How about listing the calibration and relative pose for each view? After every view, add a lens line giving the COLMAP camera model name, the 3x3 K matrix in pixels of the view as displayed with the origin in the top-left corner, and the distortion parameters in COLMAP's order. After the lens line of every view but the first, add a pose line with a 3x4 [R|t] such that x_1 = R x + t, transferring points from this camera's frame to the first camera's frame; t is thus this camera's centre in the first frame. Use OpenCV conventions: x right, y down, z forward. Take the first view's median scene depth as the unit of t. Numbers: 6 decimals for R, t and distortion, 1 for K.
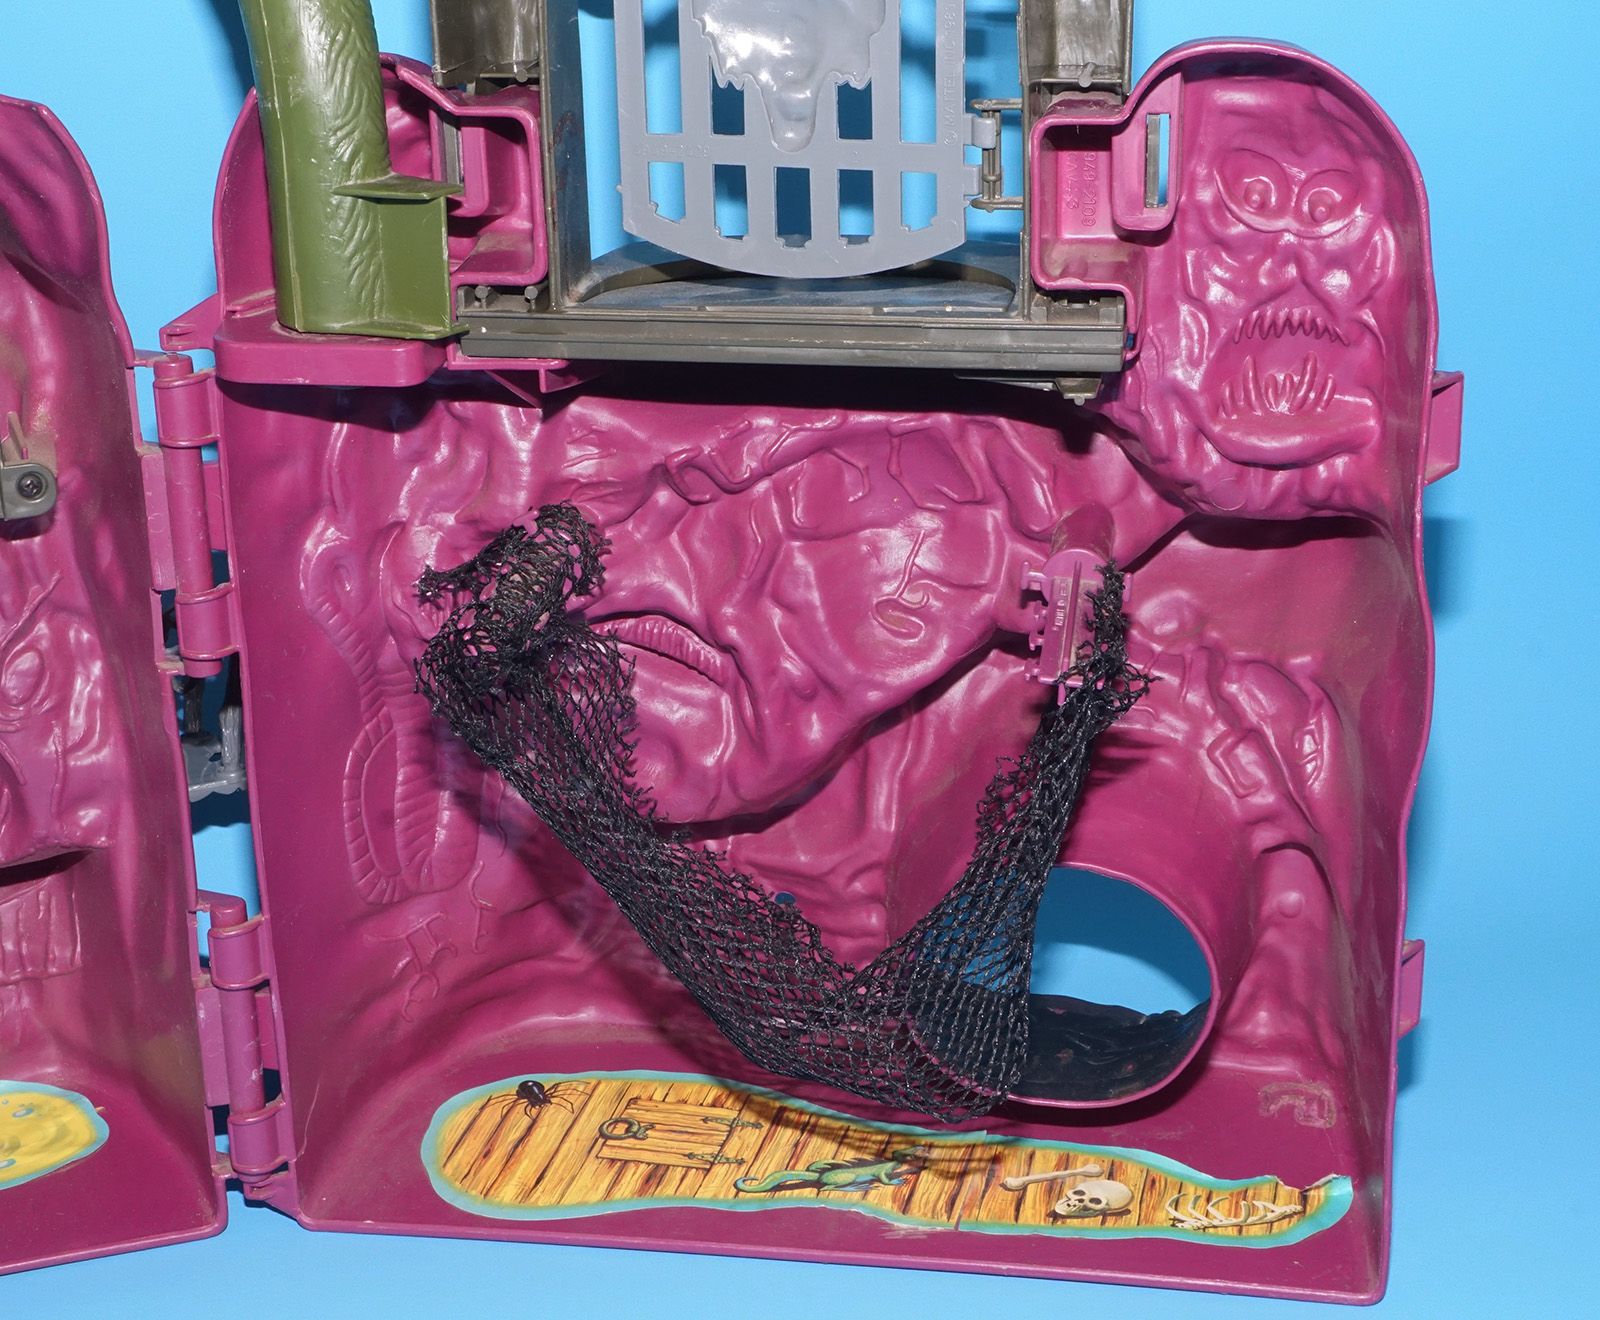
lens RADIAL K [[2753.0, 0, 817.8], [0, 2753.0, 639.8], [0, 0, 1]] dist [0.001742, -0.013562]
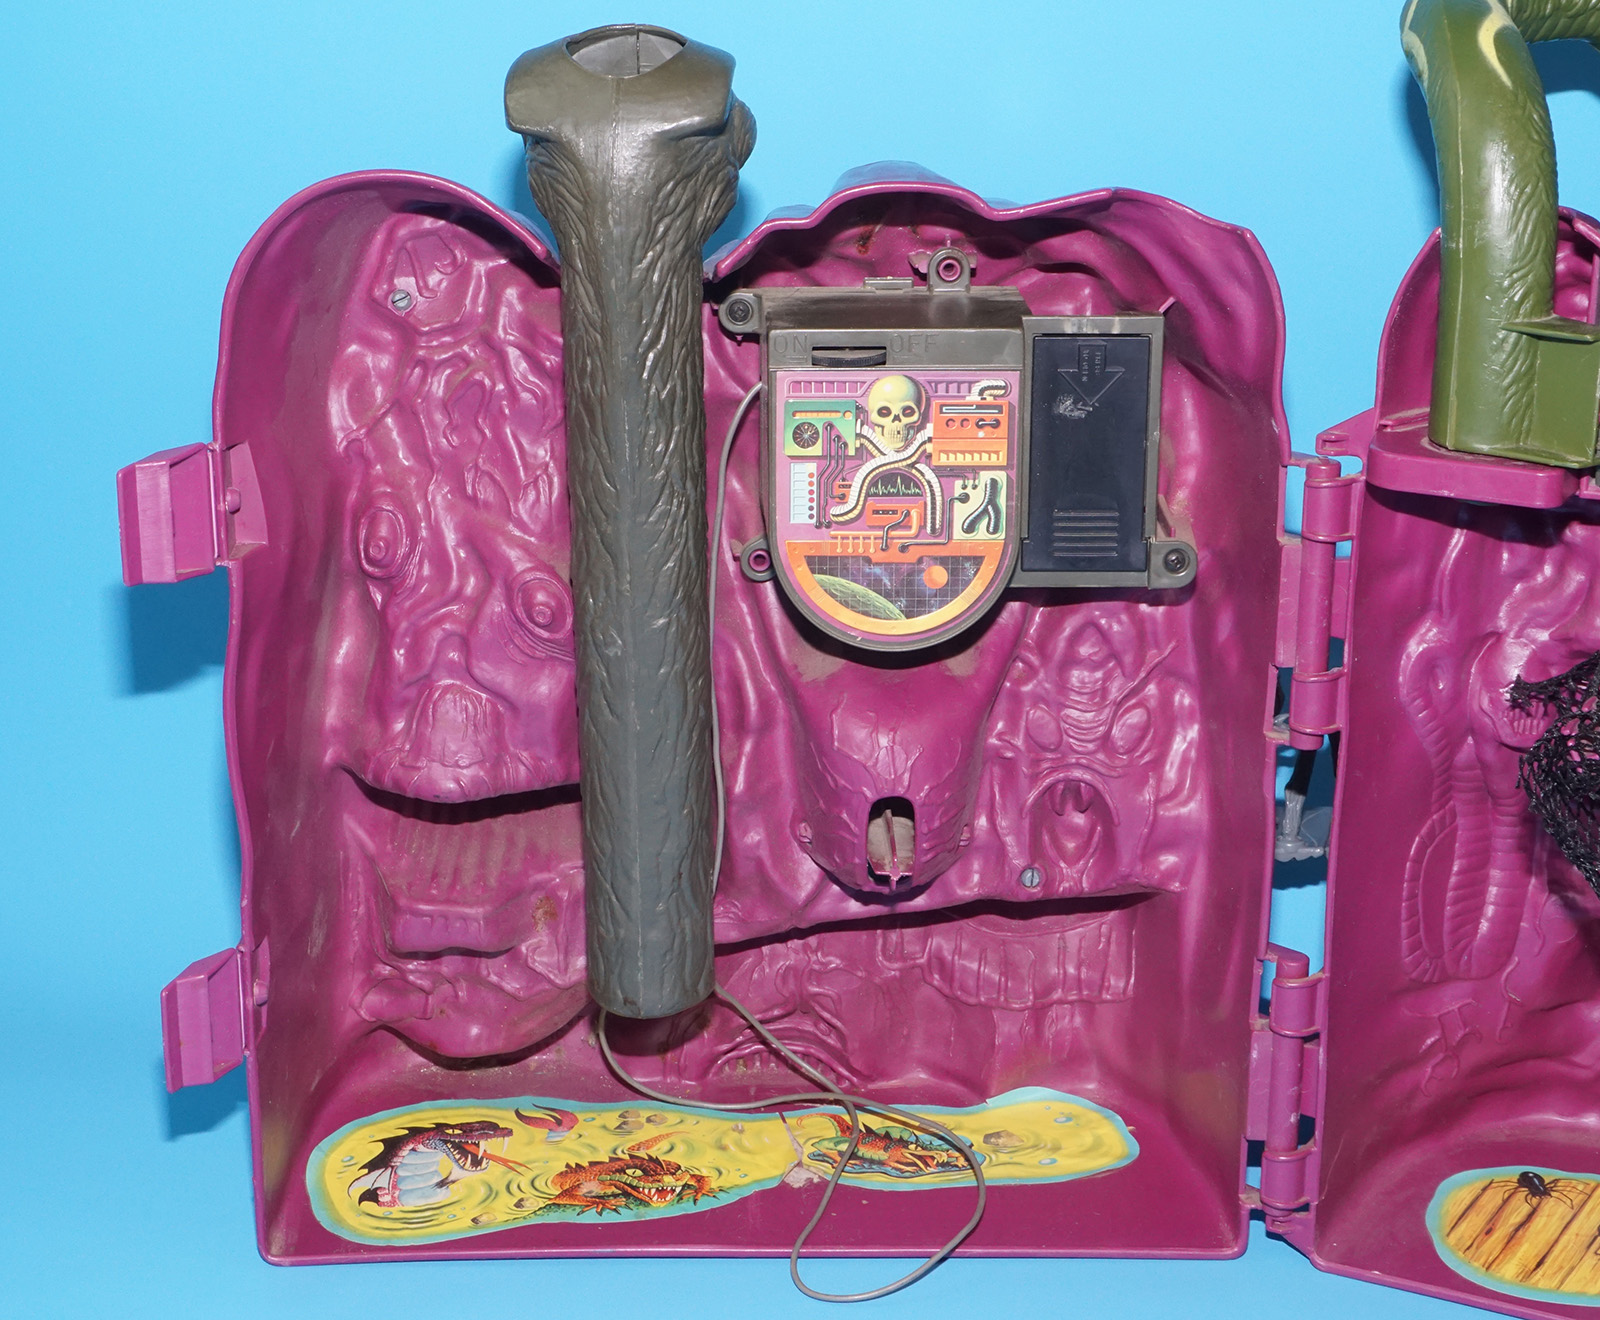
lens RADIAL K [[2753.0, 0, 817.8], [0, 2753.0, 639.8], [0, 0, 1]] dist [0.001742, -0.013562]
pose [[0.949348, 0.119538, -0.290601, -0.088908], [-0.133132, 0.990720, -0.027390, 0.025060], [0.284630, 0.064691, 0.956452, -0.111867]]
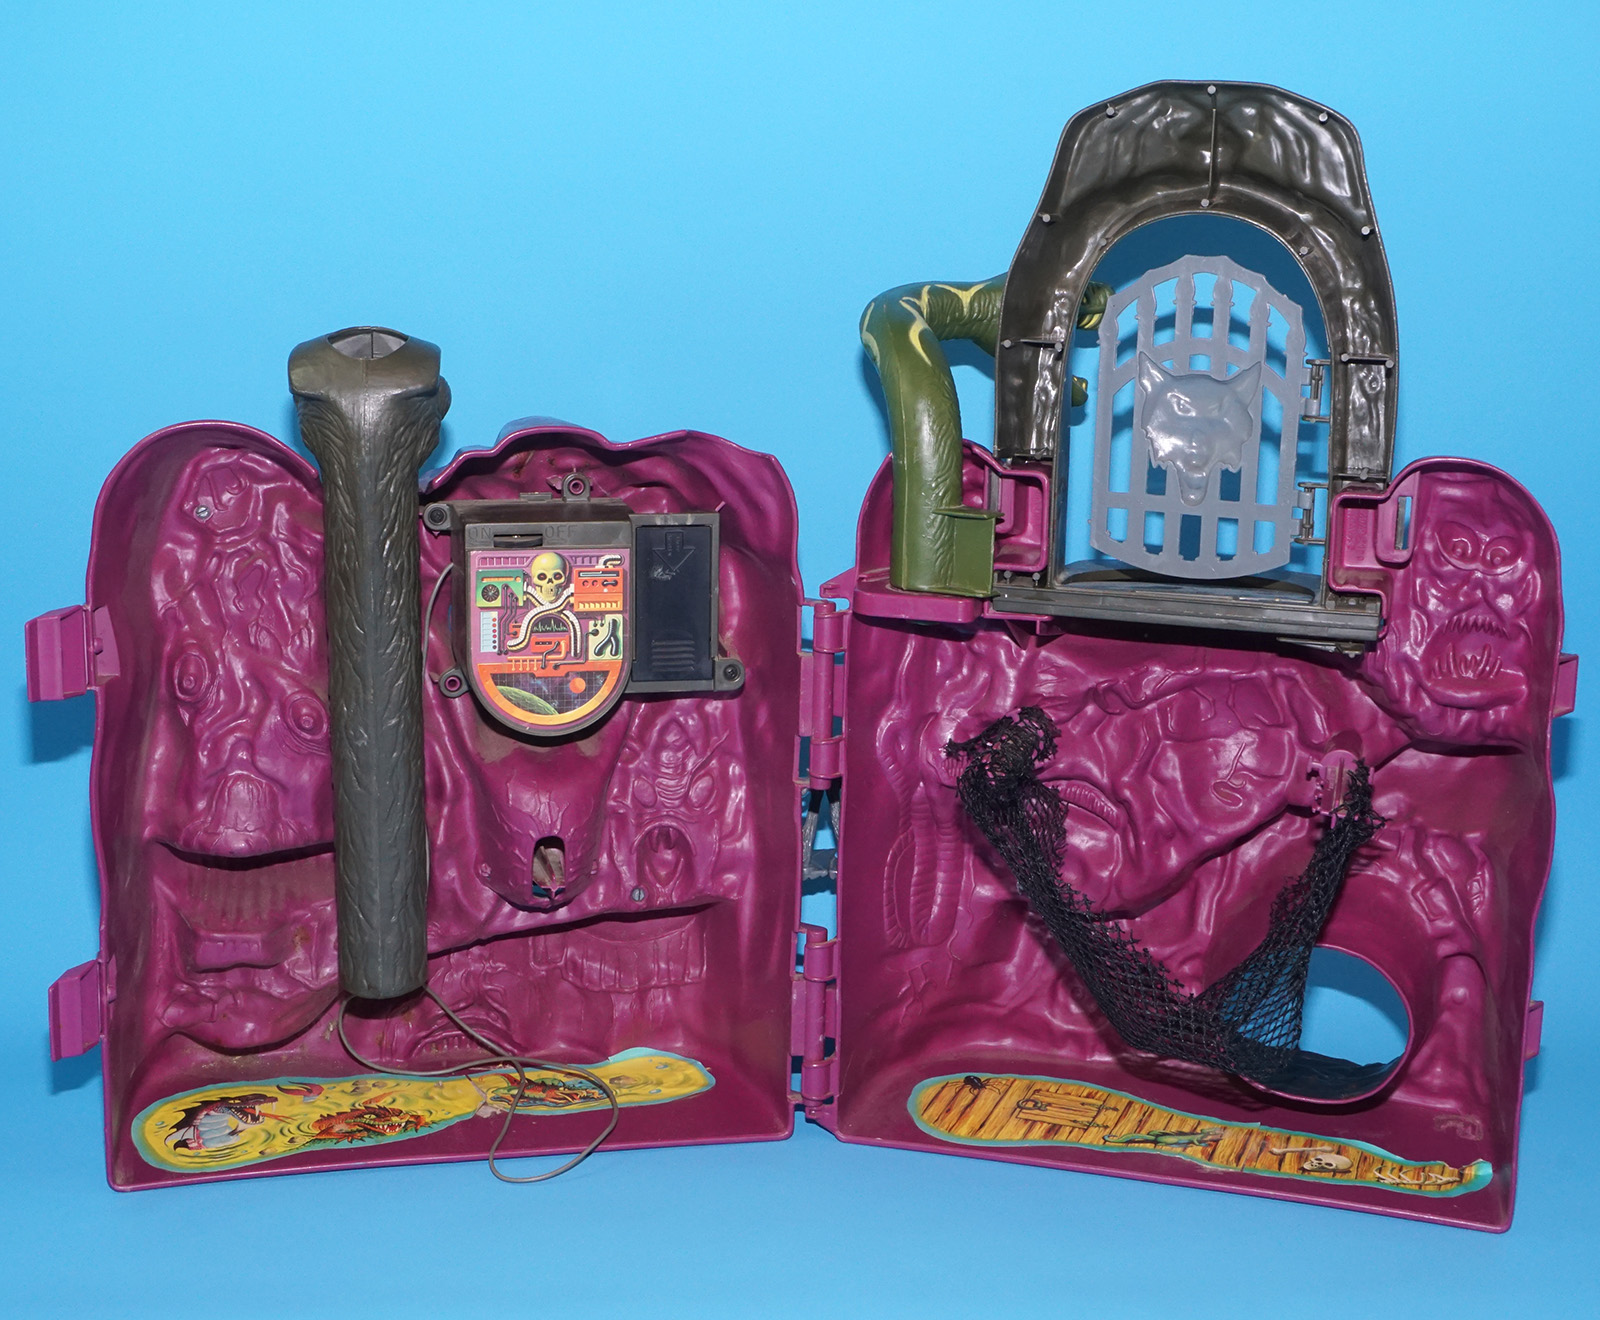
lens RADIAL K [[2442.5, 0, 801.4], [0, 2442.5, 688.7], [0, 0, 1]] dist [0.000162, -0.004447]
pose [[0.993455, 0.066663, -0.092752, -0.093859], [-0.079345, 0.986888, -0.140555, 0.158471], [0.082166, 0.146995, 0.985719, -0.484687]]
